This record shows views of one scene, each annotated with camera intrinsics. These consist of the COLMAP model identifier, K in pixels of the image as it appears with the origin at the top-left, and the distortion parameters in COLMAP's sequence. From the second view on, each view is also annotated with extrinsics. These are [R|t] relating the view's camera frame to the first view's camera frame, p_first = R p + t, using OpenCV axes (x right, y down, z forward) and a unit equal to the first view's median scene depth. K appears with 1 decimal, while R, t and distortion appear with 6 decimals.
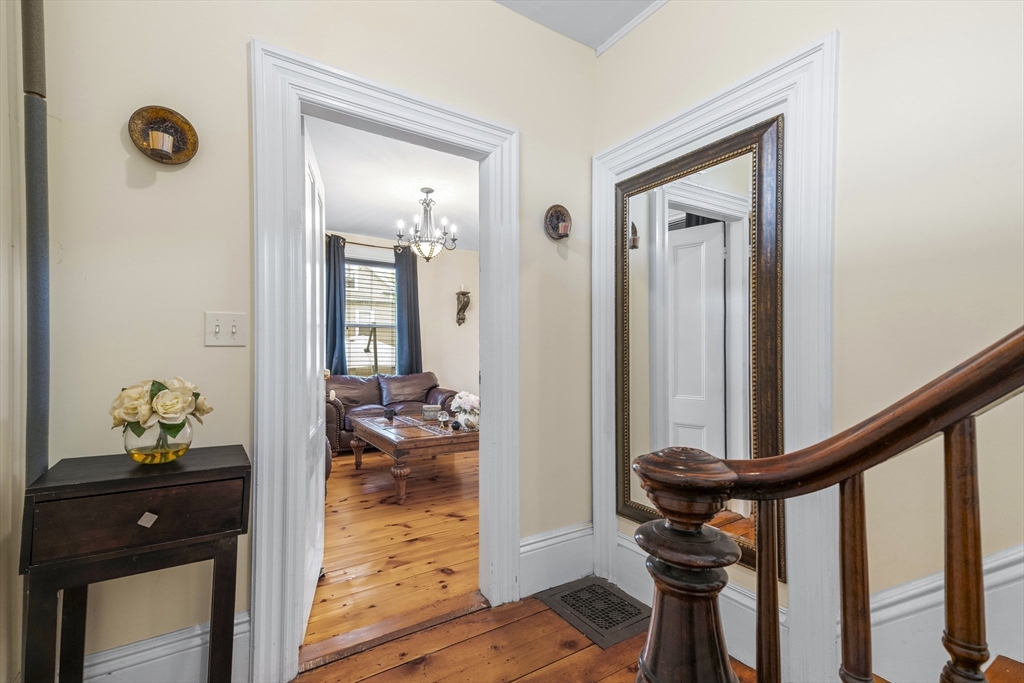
lens RADIAL K [[457.4, 0, 506.3], [0, 457.4, 345.7], [0, 0, 1]] dist [0.041874, -0.000285]
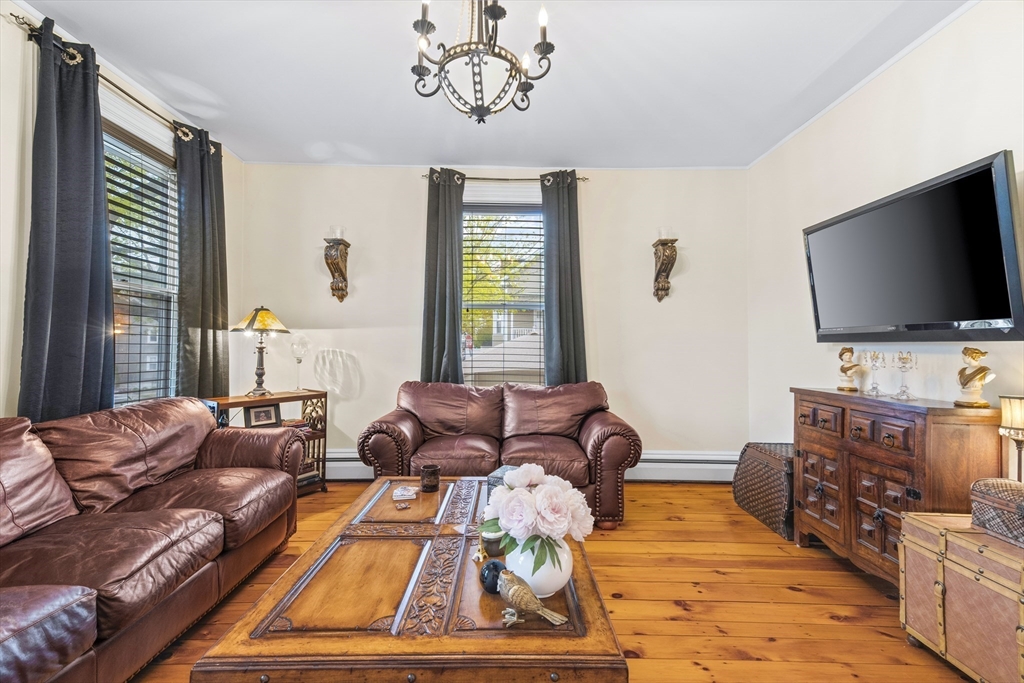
lens RADIAL K [[448.1, 0, 510.8], [0, 448.1, 338.4], [0, 0, 1]] dist [0.034130, -0.000394]
pose [[0.845381, -0.009192, -0.534085, 0.045009], [0.003172, 0.999921, -0.012189, 0.009595], [0.534155, 0.008610, 0.845343, 0.489297]]
